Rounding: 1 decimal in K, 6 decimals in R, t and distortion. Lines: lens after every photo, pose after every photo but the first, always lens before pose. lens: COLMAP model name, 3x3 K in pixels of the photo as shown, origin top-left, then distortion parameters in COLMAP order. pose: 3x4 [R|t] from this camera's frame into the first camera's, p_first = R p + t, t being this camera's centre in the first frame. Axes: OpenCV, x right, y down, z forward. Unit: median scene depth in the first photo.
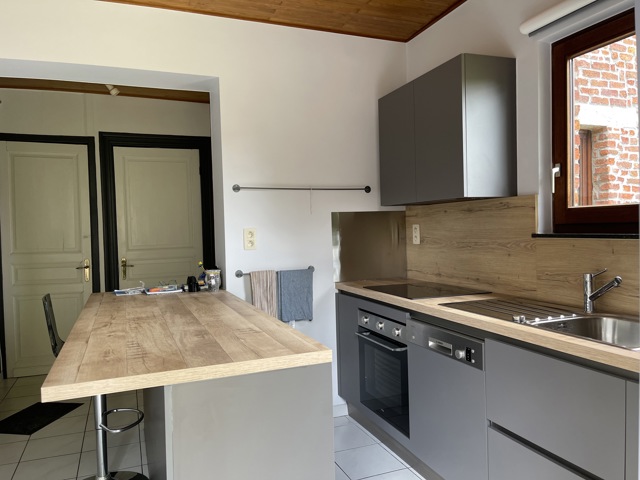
lens RADIAL K [[484.5, 0, 319.7], [0, 484.5, 240.9], [0, 0, 1]] dist [0.005084, -0.034271]
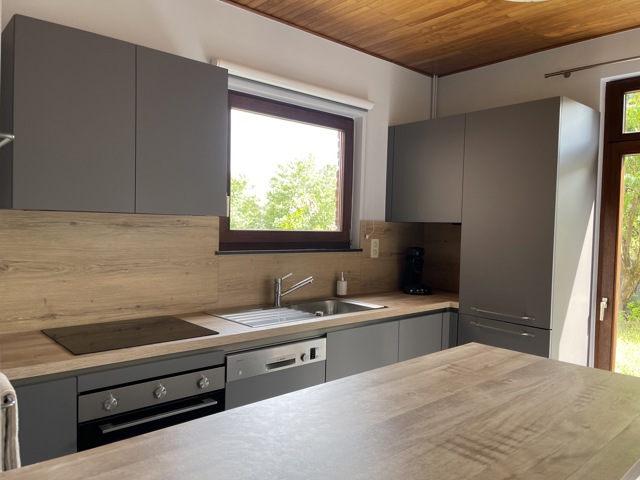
lens RADIAL K [[484.5, 0, 319.7], [0, 484.5, 241.1], [0, 0, 1]] dist [0.005084, -0.034271]
pose [[-0.368970, -0.008794, 0.929400, -0.579623], [0.013769, 0.999794, 0.014927, -0.043990], [-0.929339, 0.018304, -0.368773, 1.007778]]
